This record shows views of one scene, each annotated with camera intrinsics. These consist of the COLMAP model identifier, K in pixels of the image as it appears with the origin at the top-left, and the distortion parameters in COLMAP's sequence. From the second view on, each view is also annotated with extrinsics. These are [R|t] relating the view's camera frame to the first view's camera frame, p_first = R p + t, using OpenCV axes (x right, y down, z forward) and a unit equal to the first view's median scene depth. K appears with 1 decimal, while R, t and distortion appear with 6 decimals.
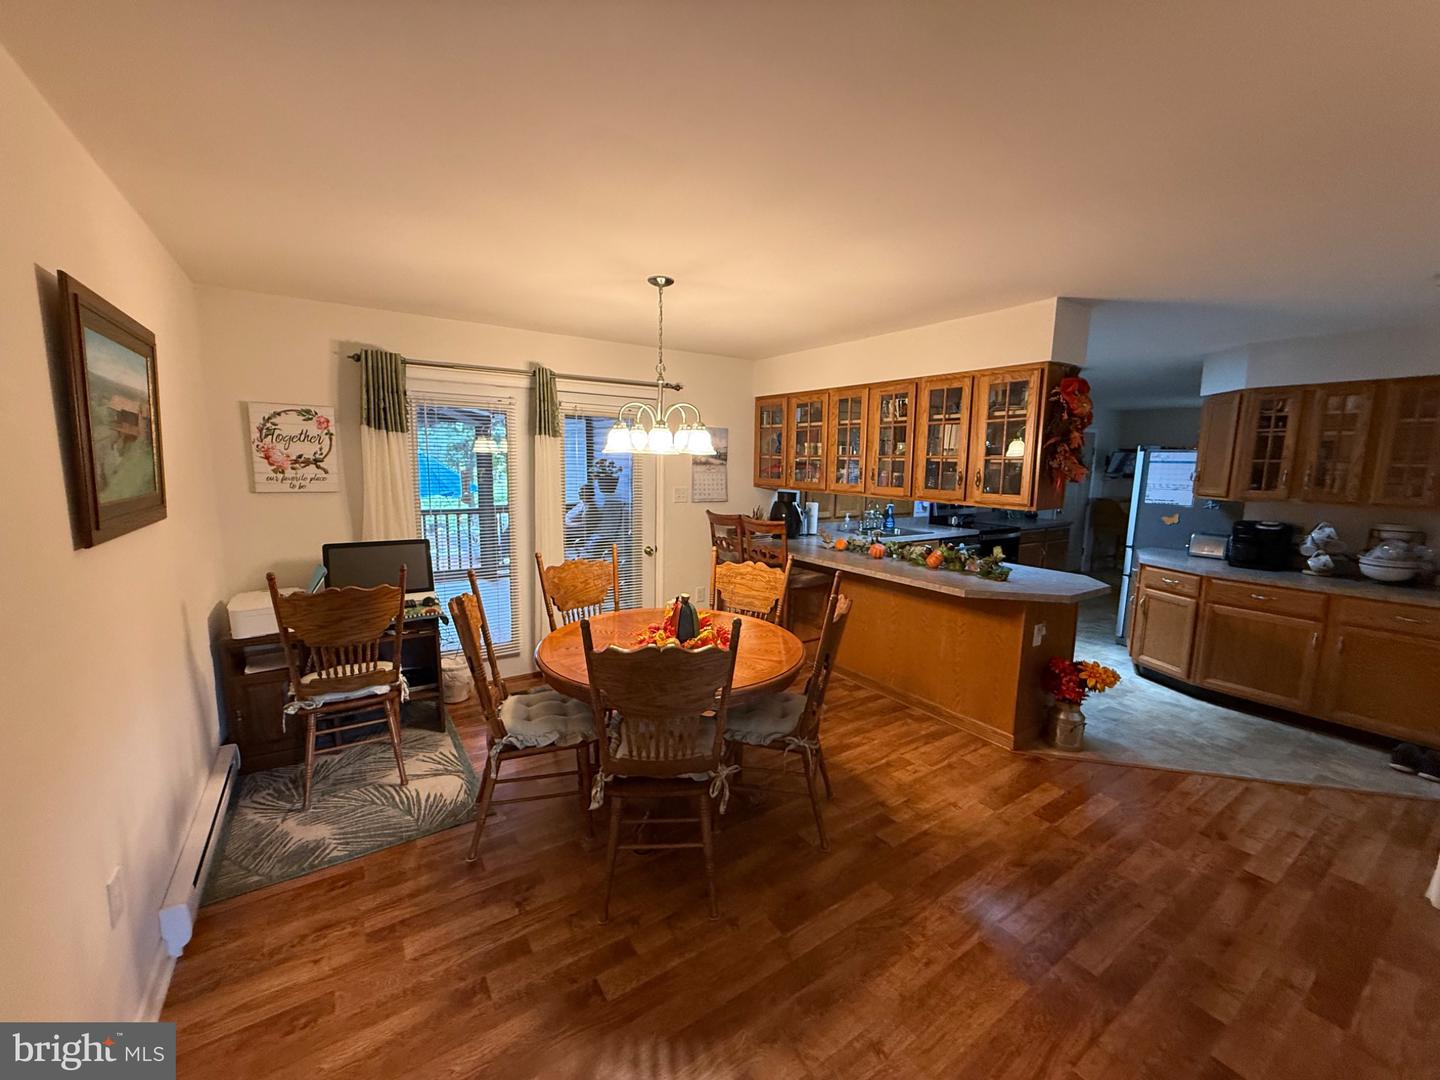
lens RADIAL K [[579.0, 0, 716.9], [0, 579.0, 540.6], [0, 0, 1]] dist [0.000989, -0.000045]
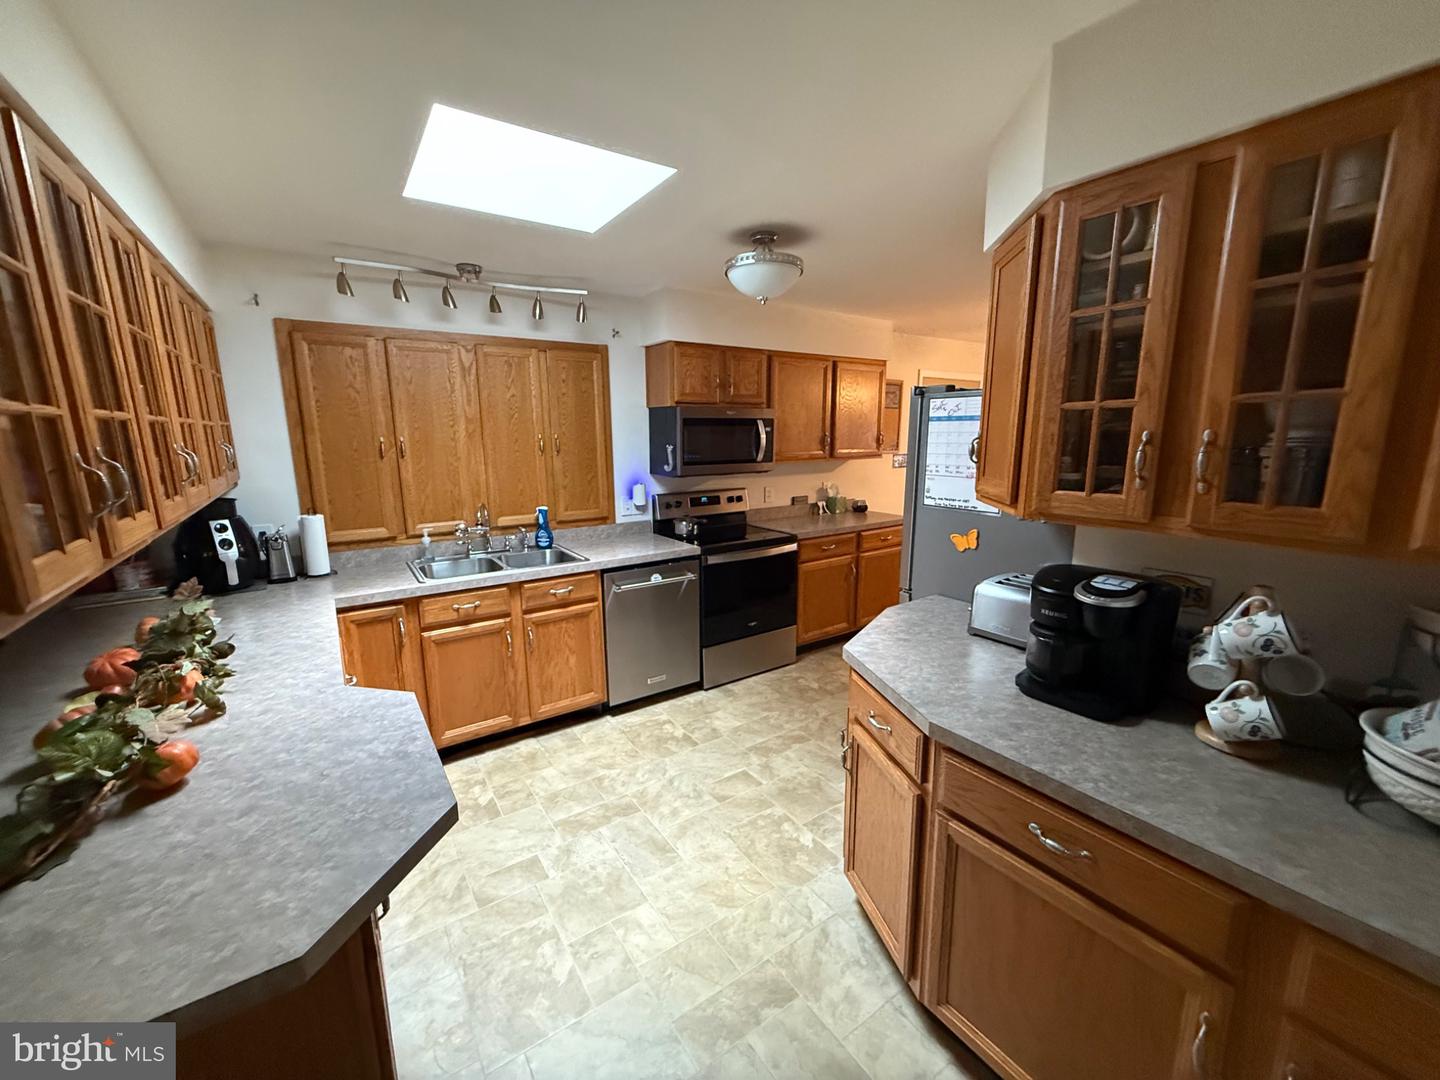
lens RADIAL K [[579.0, 0, 716.9], [0, 579.0, 540.6], [0, 0, 1]] dist [0.000989, -0.000045]
pose [[0.999668, -0.025617, 0.002821, 0.756373], [0.025458, 0.998599, 0.046398, -0.082778], [-0.004006, -0.046311, 0.998919, 0.689350]]
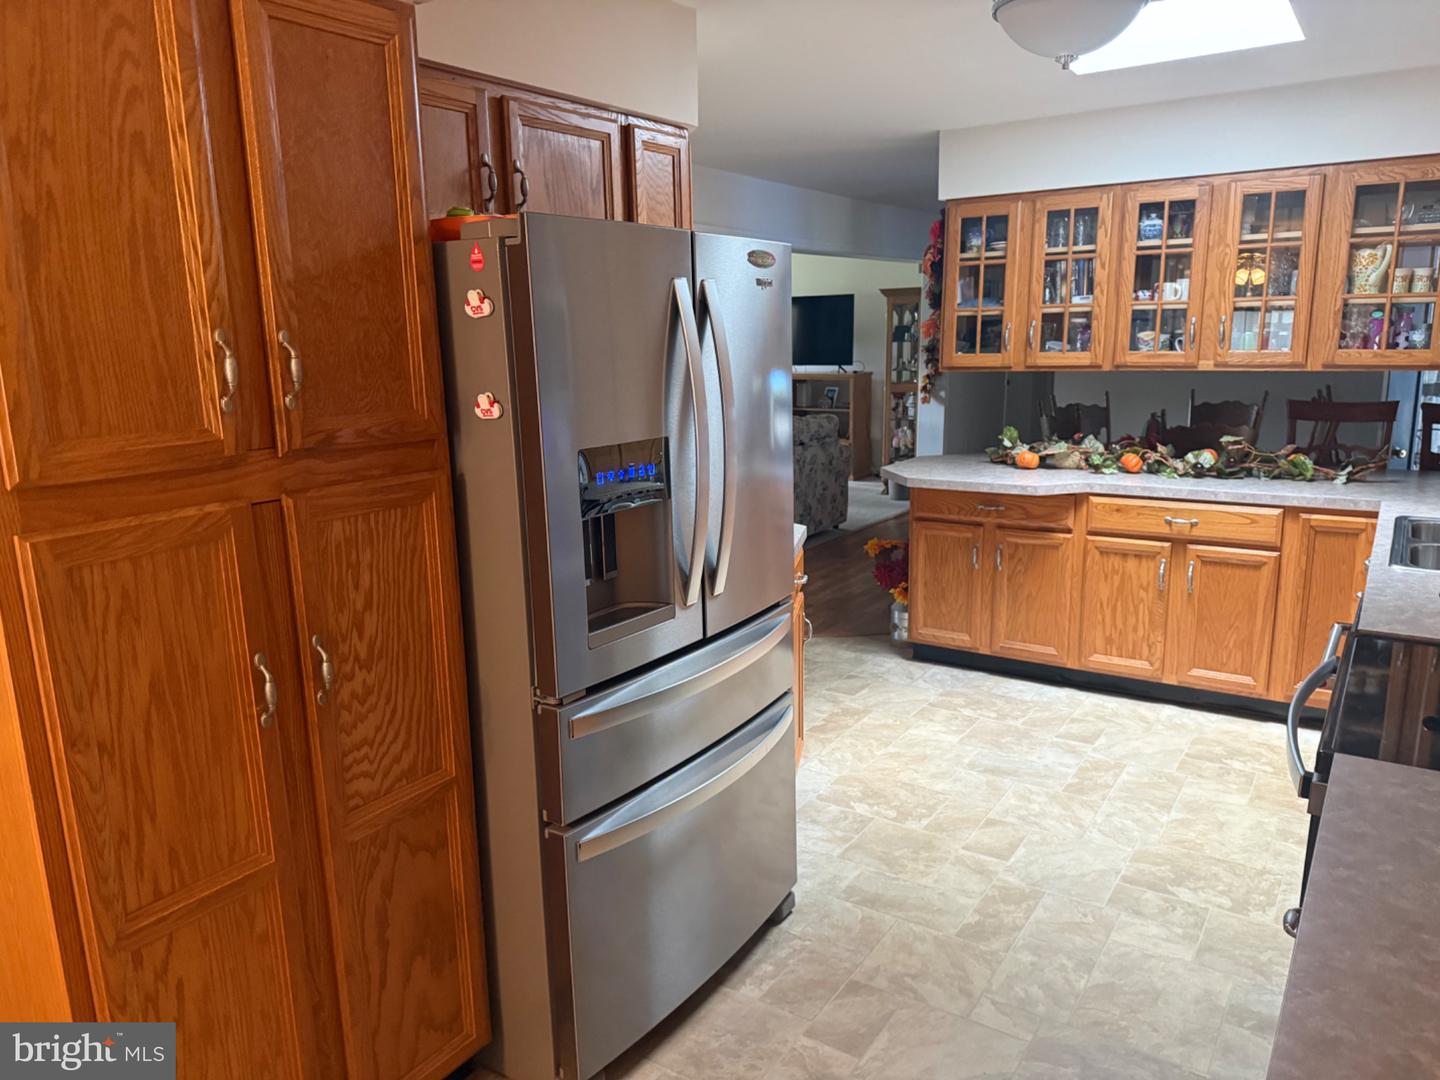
lens RADIAL K [[1027.5, 0, 720.0], [0, 1027.5, 540.0], [0, 0, 1]] dist [0.097460, -0.134319]
pose [[-0.925489, 0.076219, -0.371026, 1.291326], [-0.051169, 0.945407, 0.321849, -0.253975], [0.375302, 0.316852, -0.871064, 1.982882]]
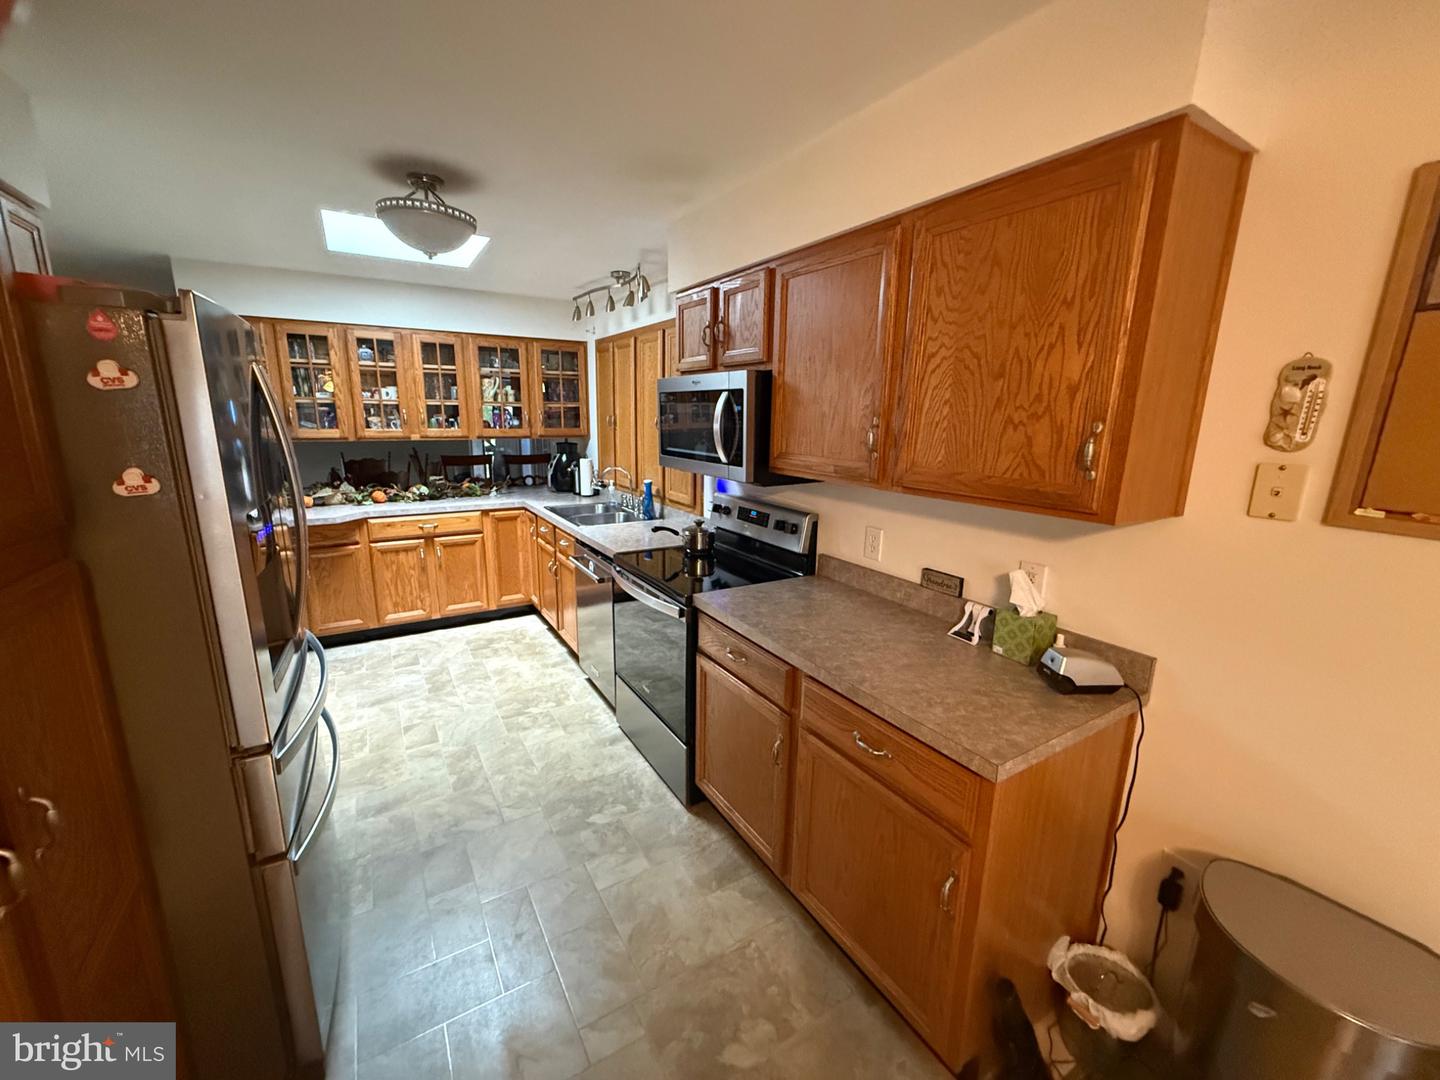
lens RADIAL K [[579.0, 0, 716.9], [0, 579.0, 540.6], [0, 0, 1]] dist [0.000989, -0.000045]
pose [[-0.052584, 0.196855, -0.979021, 1.459372], [-0.155932, 0.966734, 0.202759, -0.218120], [0.986367, 0.163322, -0.020139, 1.753633]]
